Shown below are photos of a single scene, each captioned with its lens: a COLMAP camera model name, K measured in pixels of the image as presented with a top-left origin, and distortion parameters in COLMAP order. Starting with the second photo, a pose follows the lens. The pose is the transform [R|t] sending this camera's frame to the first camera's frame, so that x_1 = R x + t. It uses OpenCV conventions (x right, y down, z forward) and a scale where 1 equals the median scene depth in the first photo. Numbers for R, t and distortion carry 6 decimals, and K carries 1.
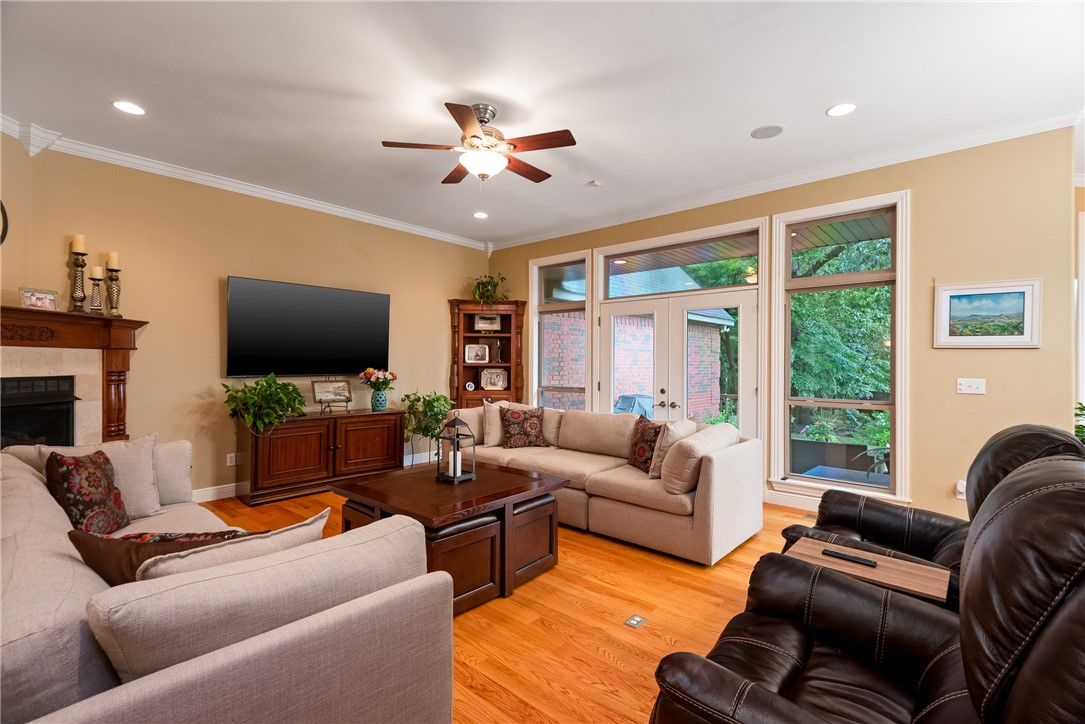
lens RADIAL K [[493.7, 0, 544.0], [0, 493.7, 359.3], [0, 0, 1]] dist [0.018896, -0.000742]
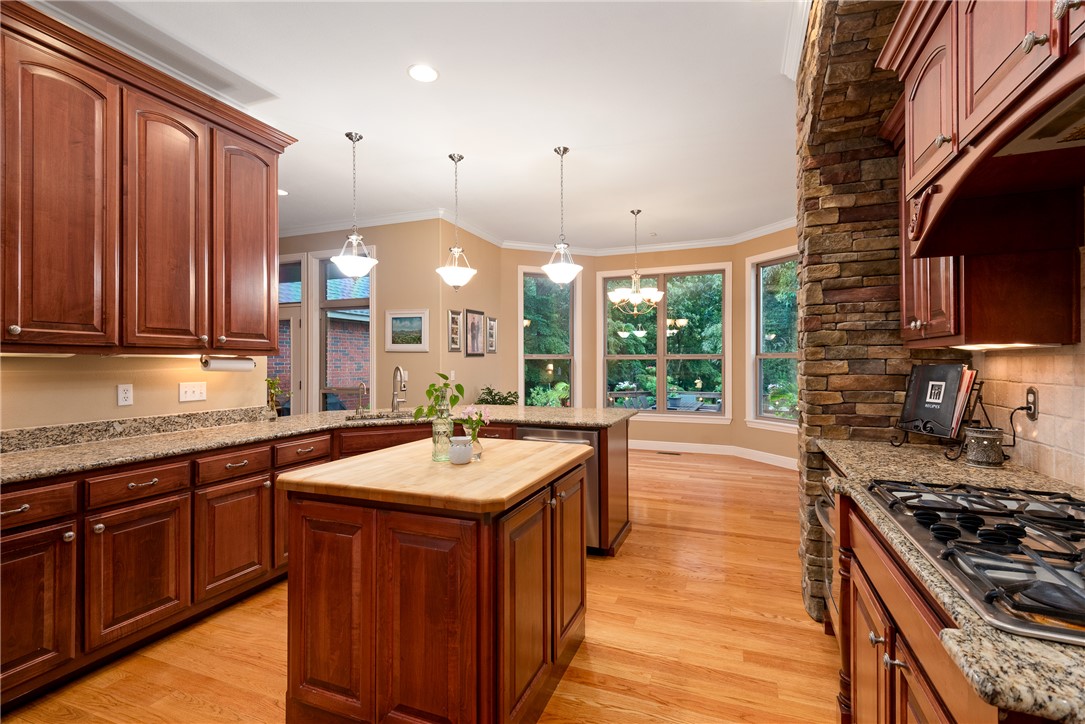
lens RADIAL K [[493.7, 0, 545.2], [0, 493.7, 356.4], [0, 0, 1]] dist [0.018896, -0.000742]
pose [[0.939198, -0.003267, 0.343360, 0.590878], [0.003422, 0.999994, 0.000156, -0.005636], [-0.343358, 0.001029, 0.939204, -0.465339]]
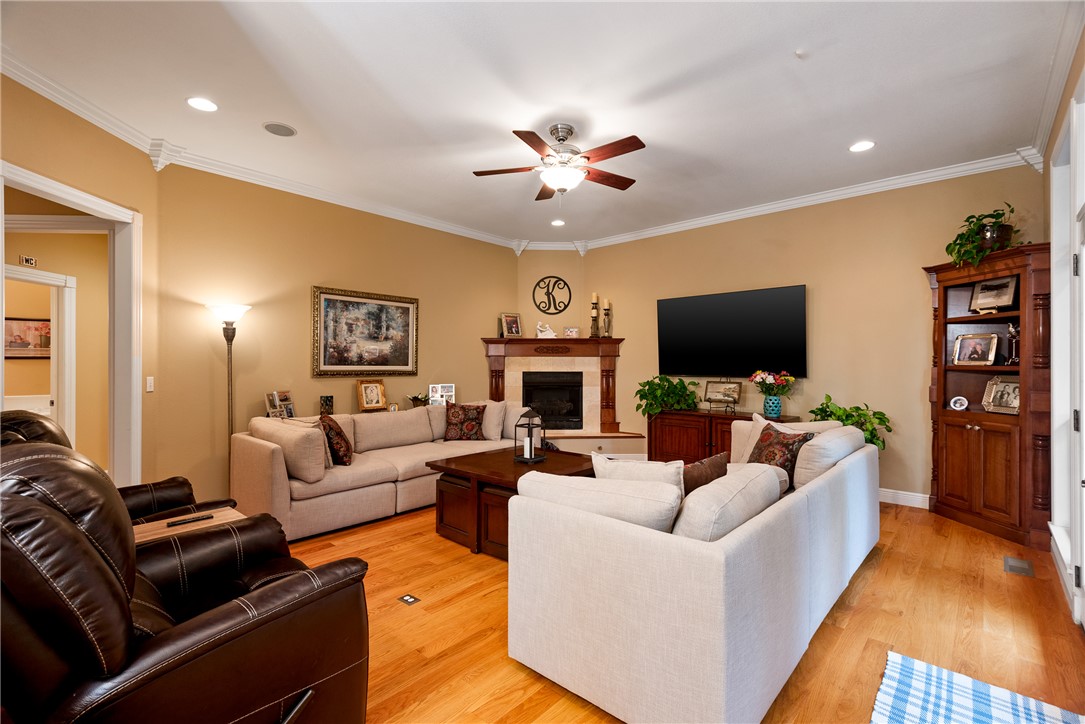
lens RADIAL K [[493.7, 0, 543.4], [0, 493.7, 365.2], [0, 0, 1]] dist [0.018896, -0.000742]
pose [[-0.012763, 0.001843, -0.999917, 0.697687], [0.008567, 0.999962, 0.001733, 0.003294], [0.999882, -0.008544, -0.012778, 0.714653]]
